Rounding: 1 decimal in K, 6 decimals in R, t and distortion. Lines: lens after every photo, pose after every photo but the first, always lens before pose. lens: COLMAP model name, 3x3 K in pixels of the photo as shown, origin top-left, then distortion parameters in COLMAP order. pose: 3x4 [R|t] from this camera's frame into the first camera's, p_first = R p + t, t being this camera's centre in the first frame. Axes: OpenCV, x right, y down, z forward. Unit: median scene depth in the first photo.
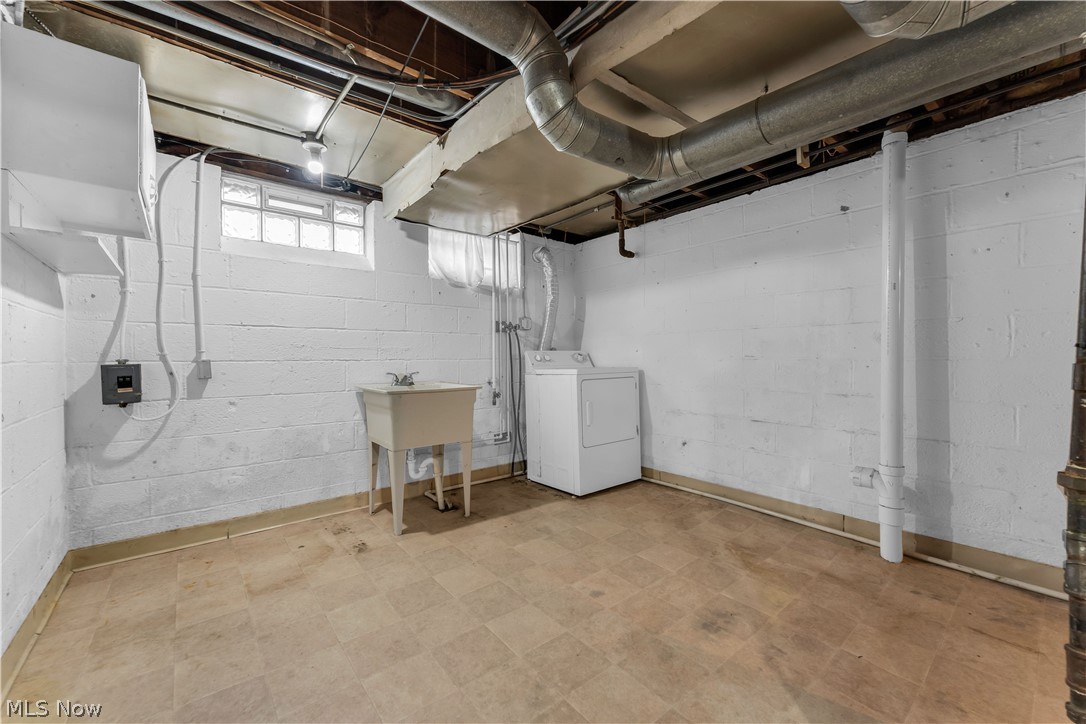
lens RADIAL K [[435.3, 0, 541.9], [0, 435.3, 360.6], [0, 0, 1]] dist [0.000943, 0.000032]
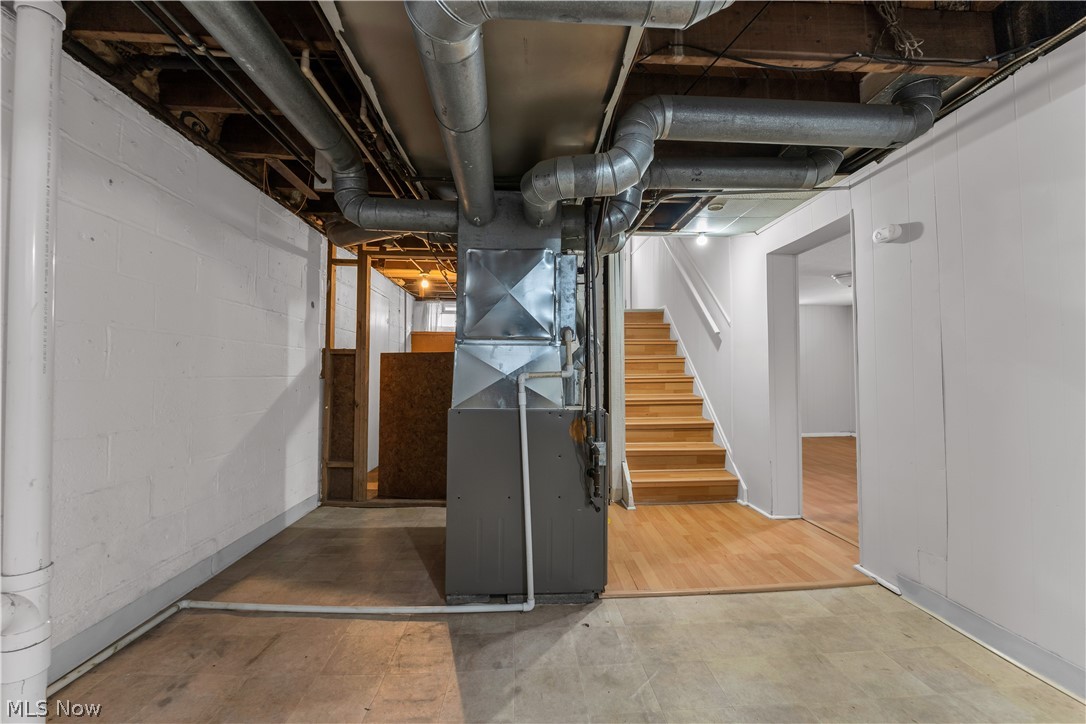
lens RADIAL K [[435.3, 0, 542.3], [0, 435.3, 360.3], [0, 0, 1]] dist [0.000943, 0.000032]
pose [[-0.808054, 0.021241, 0.588726, -0.086538], [0.006738, 0.999618, -0.026817, -0.012006], [-0.589070, -0.017703, -0.807888, 1.214418]]
